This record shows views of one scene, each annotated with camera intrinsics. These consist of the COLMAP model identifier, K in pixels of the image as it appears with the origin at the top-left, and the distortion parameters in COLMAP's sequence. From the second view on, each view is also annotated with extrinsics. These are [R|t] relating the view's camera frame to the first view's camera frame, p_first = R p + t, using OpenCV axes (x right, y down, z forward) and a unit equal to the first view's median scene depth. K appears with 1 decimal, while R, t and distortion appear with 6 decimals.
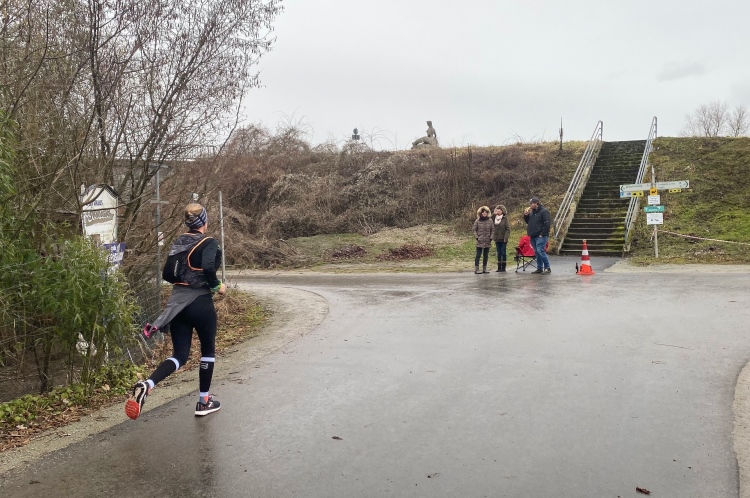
lens RADIAL K [[555.2, 0, 375.0], [0, 555.2, 249.0], [0, 0, 1]] dist [-0.004333, -0.002023]
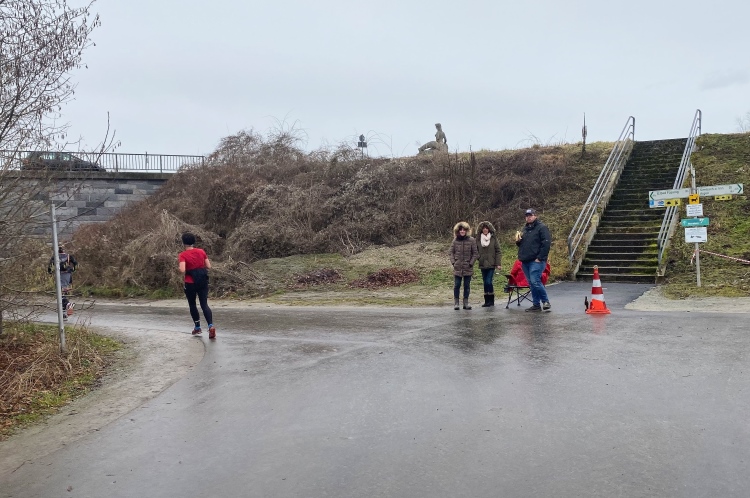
lens RADIAL K [[576.1, 0, 375.7], [0, 576.1, 263.3], [0, 0, 1]] dist [0.004057, 0.003931]
pose [[0.998814, -0.006037, -0.048317, 0.073202], [0.005984, 0.999981, -0.001235, -0.012334], [0.048324, 0.000944, 0.998831, 0.133103]]
